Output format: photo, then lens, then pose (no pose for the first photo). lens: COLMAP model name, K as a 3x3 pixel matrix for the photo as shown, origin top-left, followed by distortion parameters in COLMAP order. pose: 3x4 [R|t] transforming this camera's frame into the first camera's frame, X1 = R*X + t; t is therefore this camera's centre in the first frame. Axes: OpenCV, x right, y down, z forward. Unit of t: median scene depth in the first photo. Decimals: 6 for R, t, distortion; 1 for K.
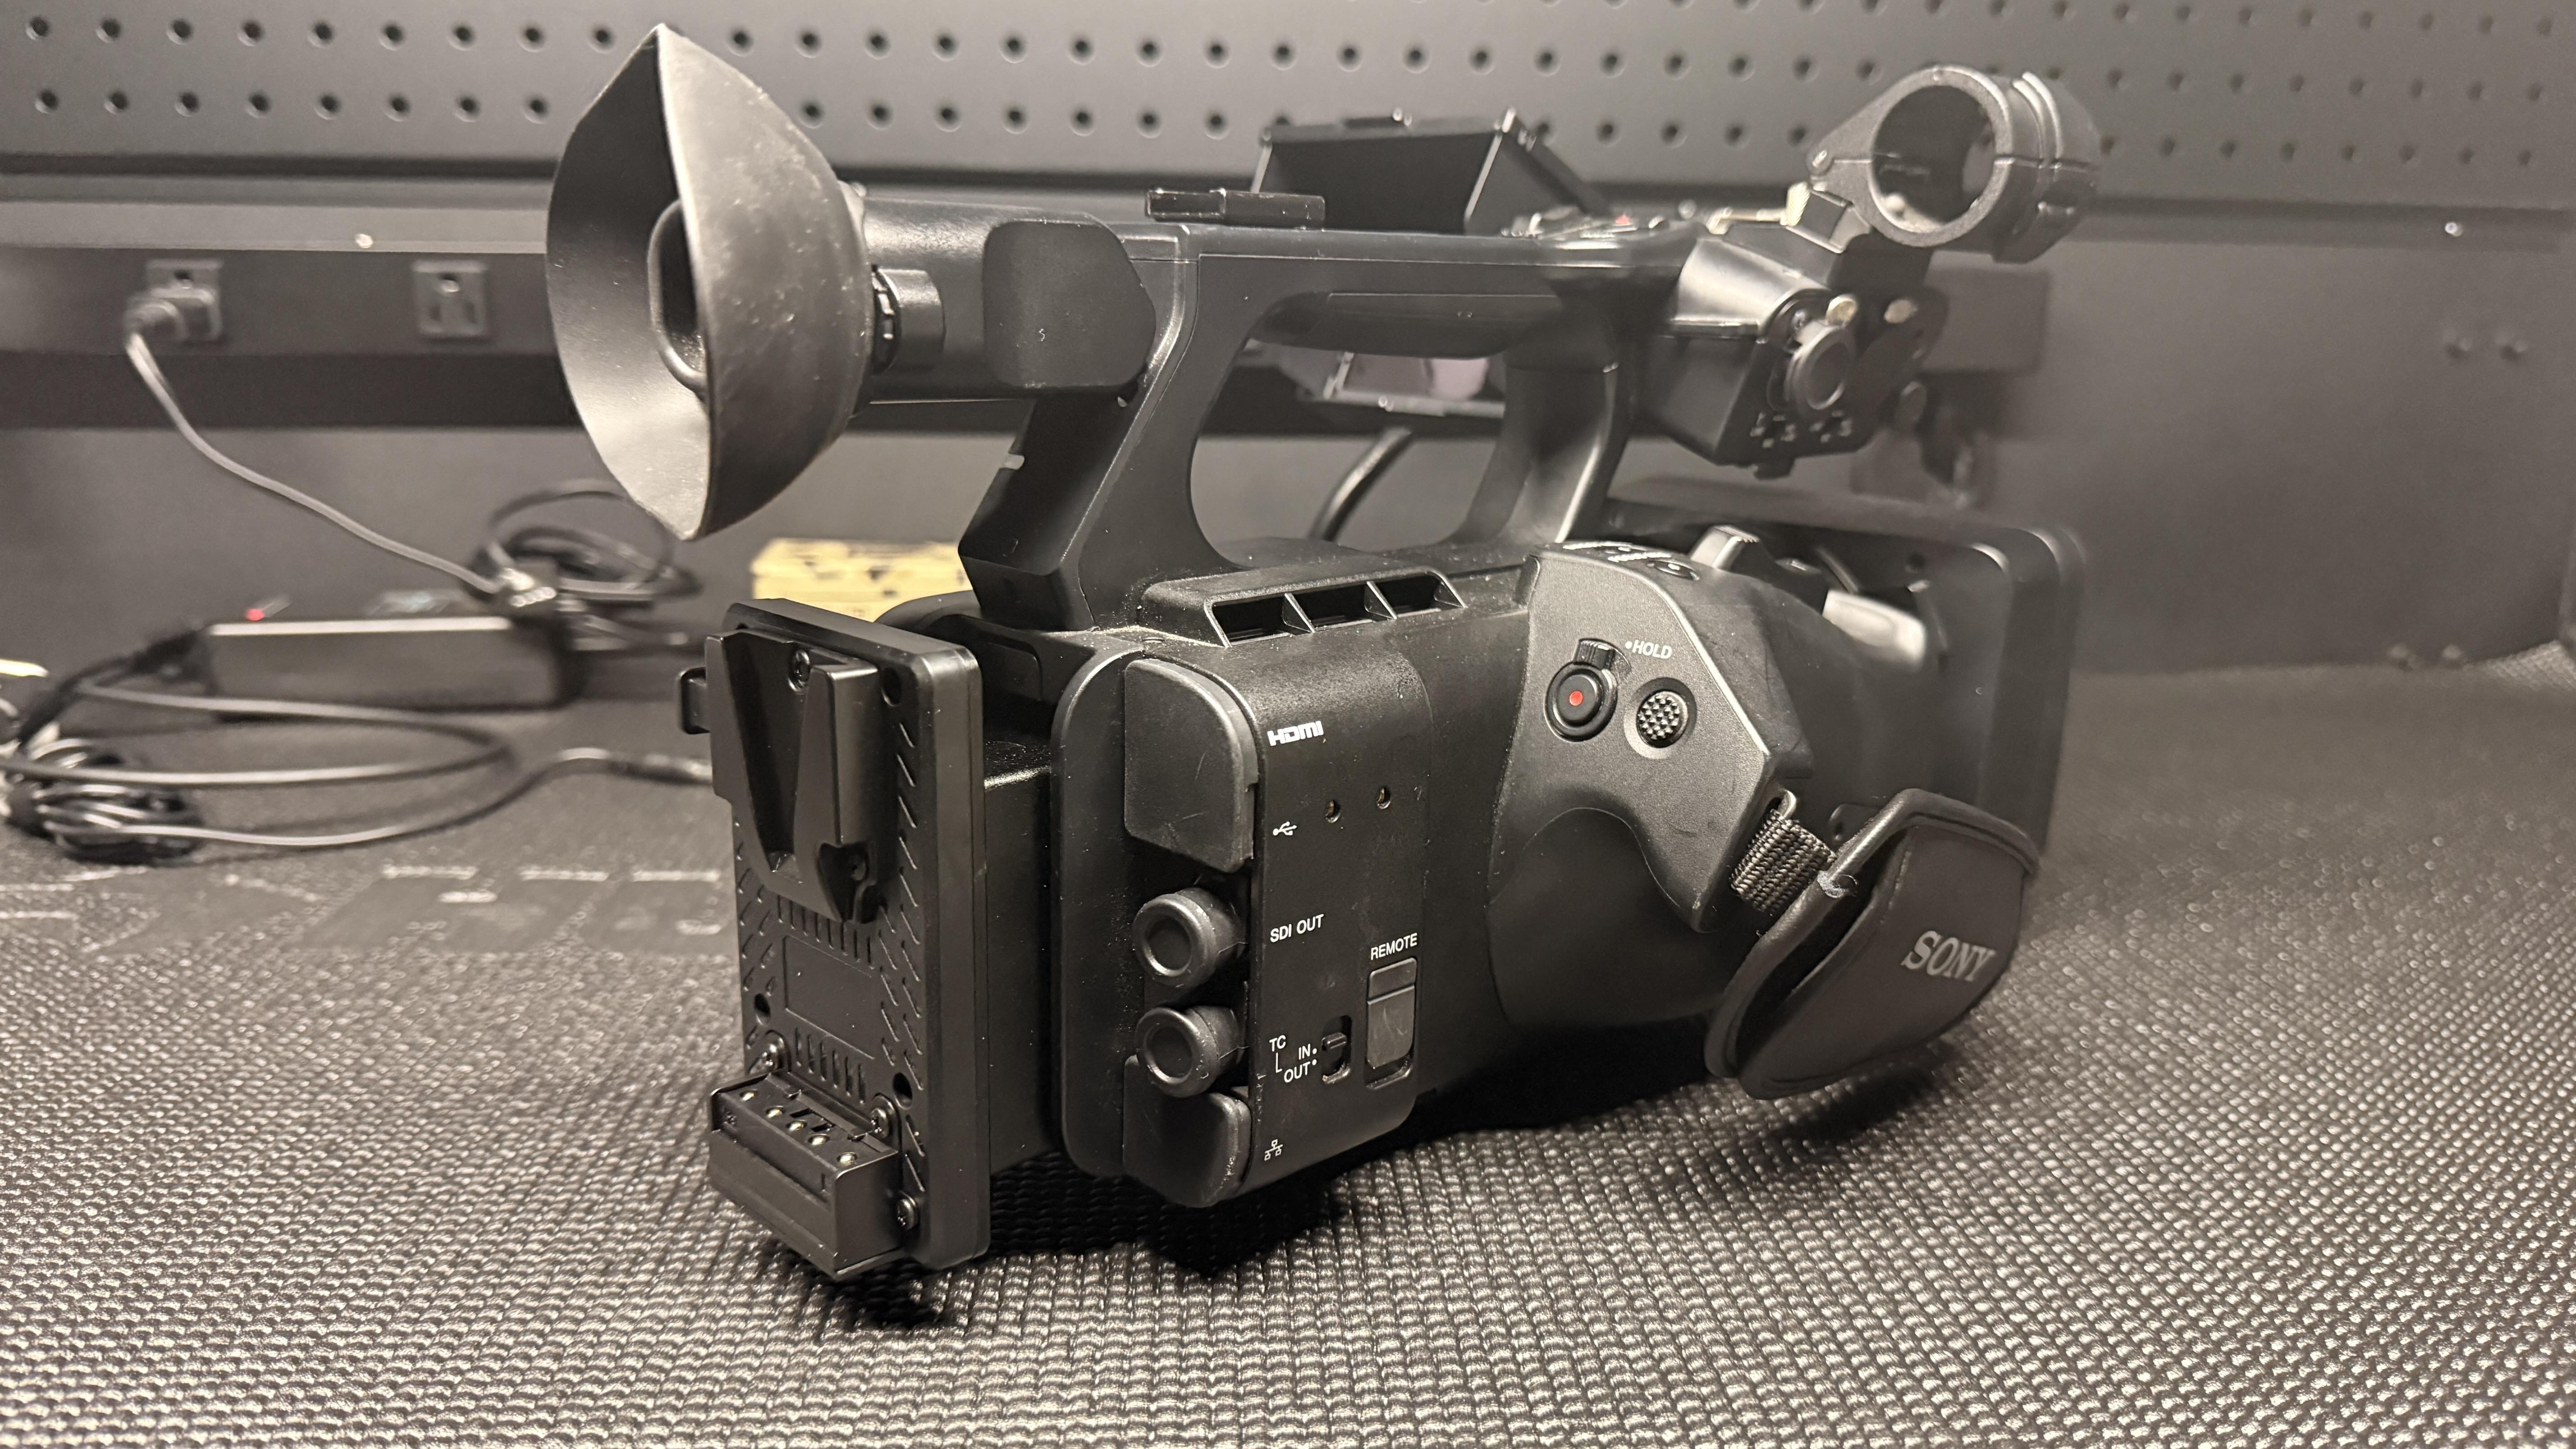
lens RADIAL K [[1817.4, 0, 1294.0], [0, 1817.4, 731.4], [0, 0, 1]] dist [-0.003313, -0.003220]
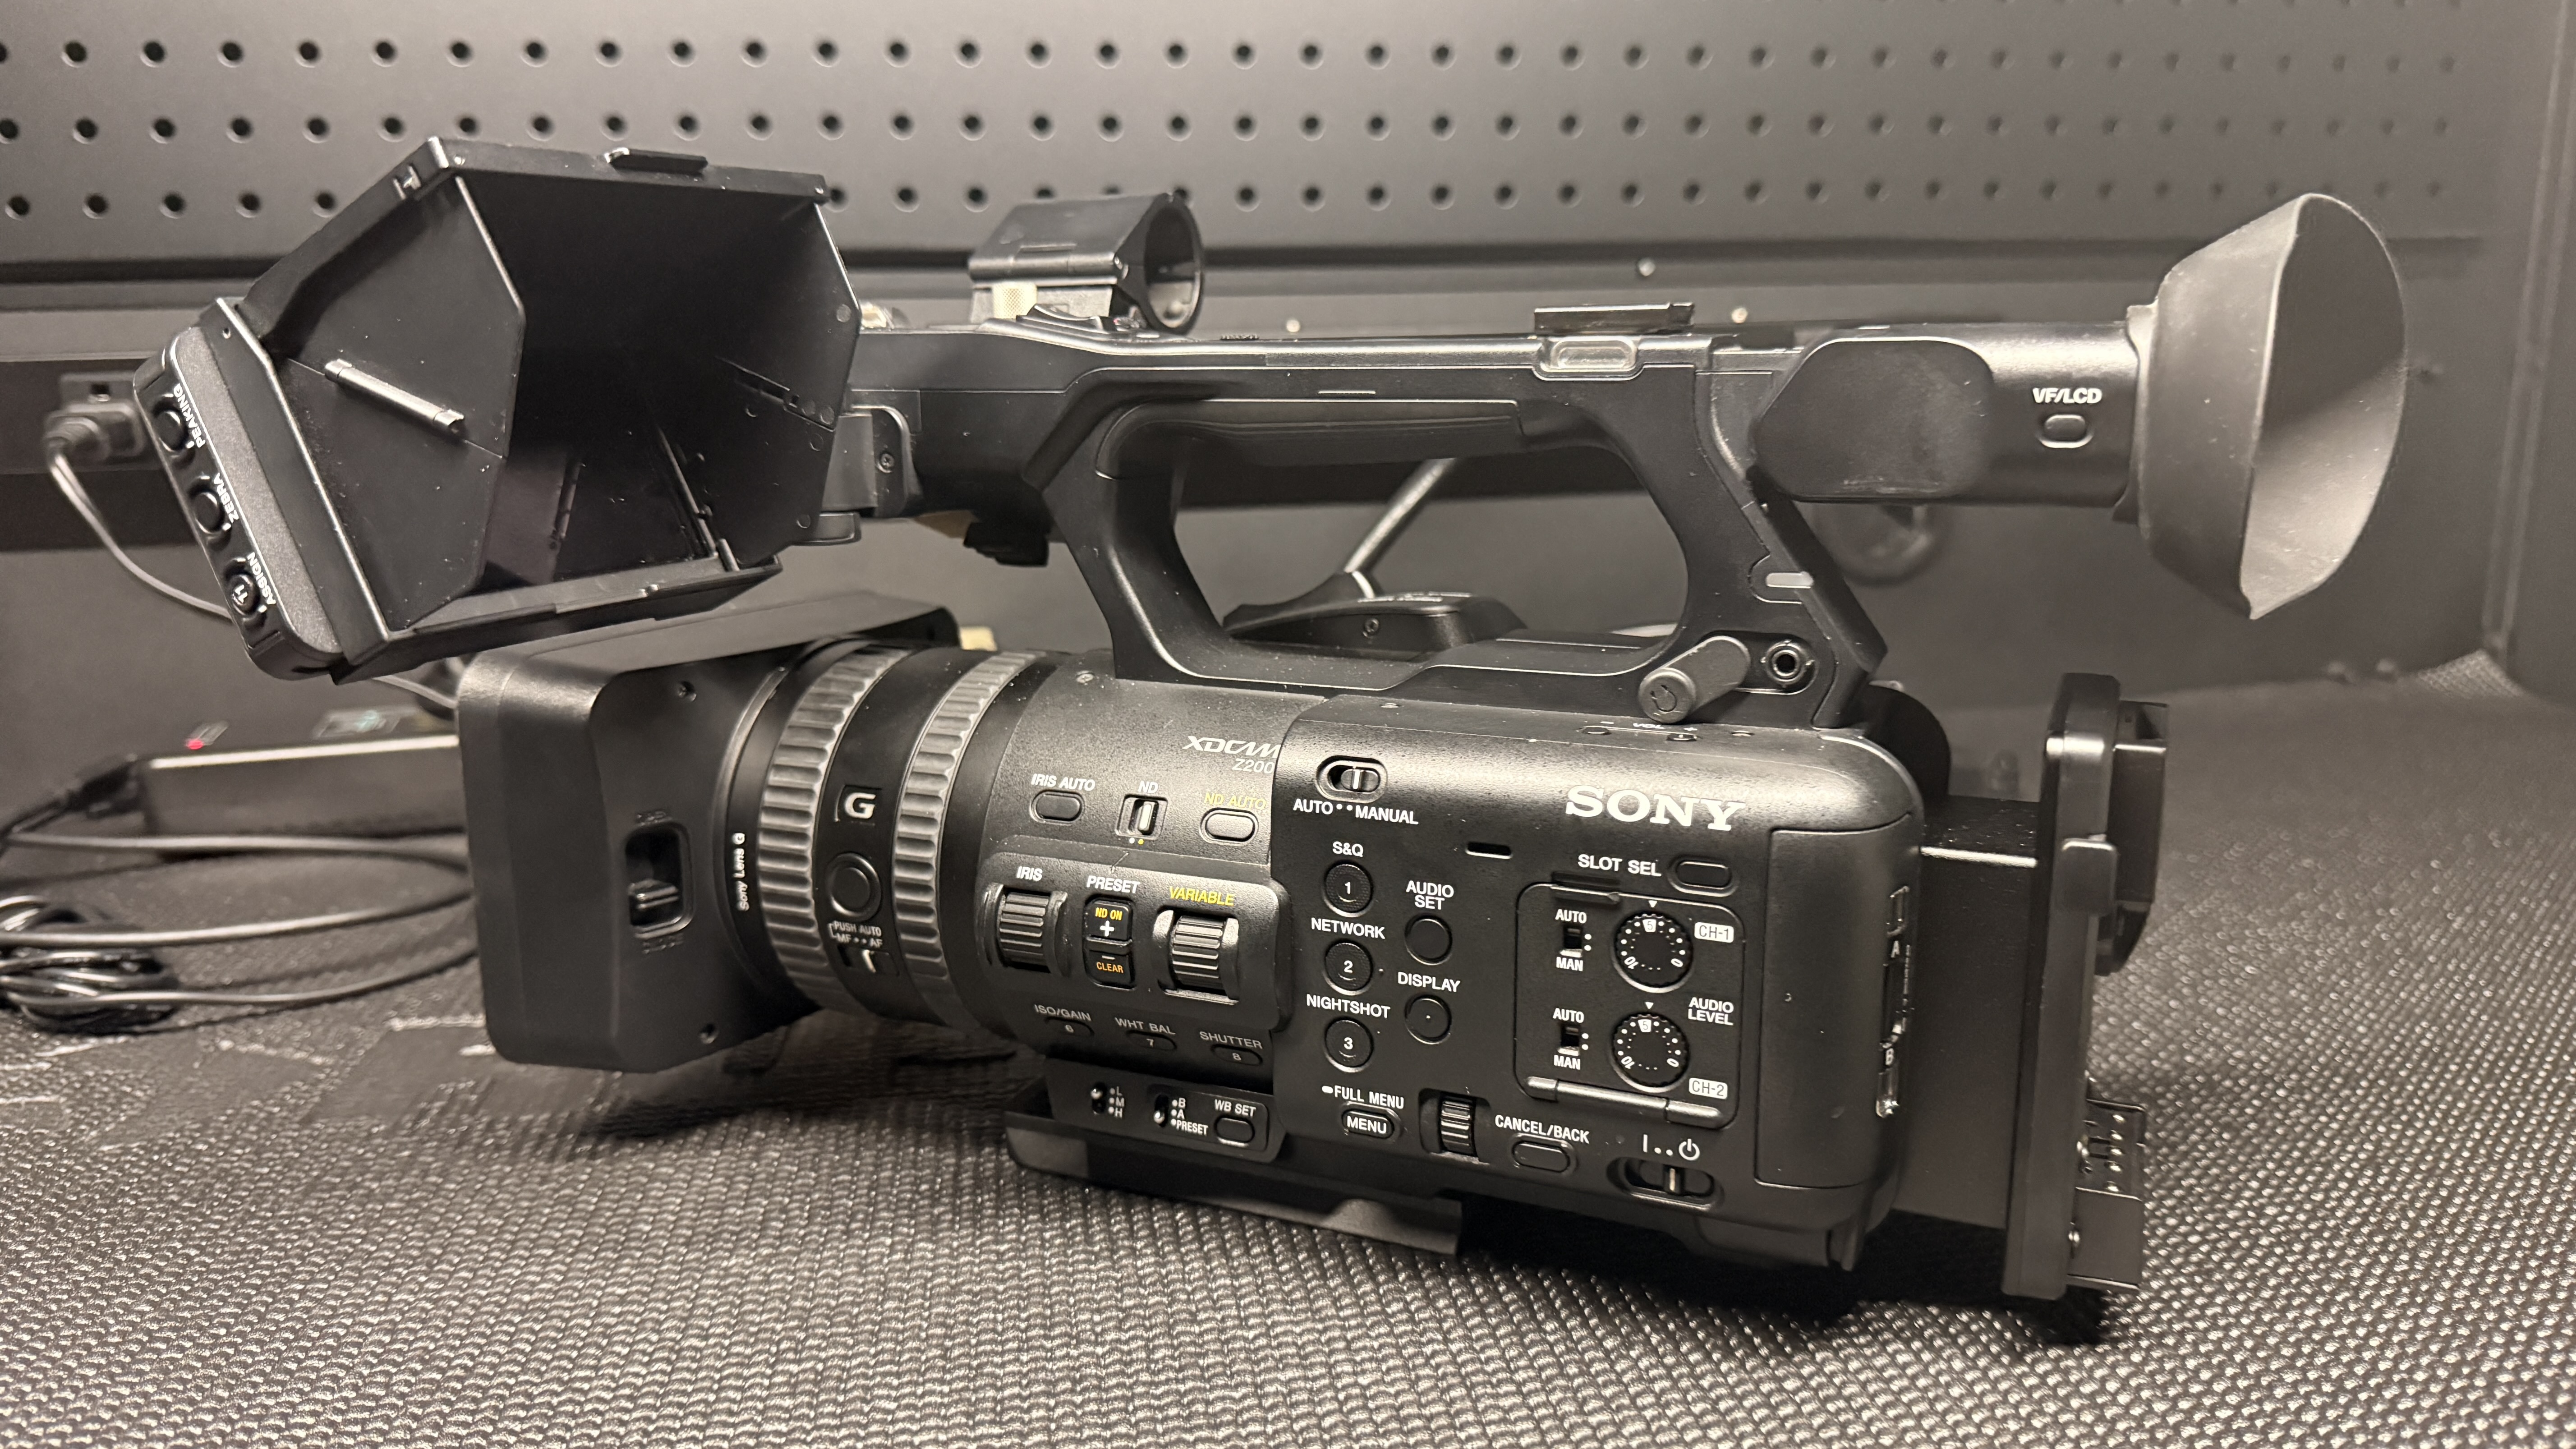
lens RADIAL K [[1817.4, 0, 1285.4], [0, 1817.4, 718.3], [0, 0, 1]] dist [-0.003313, -0.003220]
pose [[0.996000, -0.049540, 0.074361, -0.099875], [0.051244, 0.998462, -0.021176, -0.037062], [-0.073198, 0.024902, 0.997007, 0.024856]]
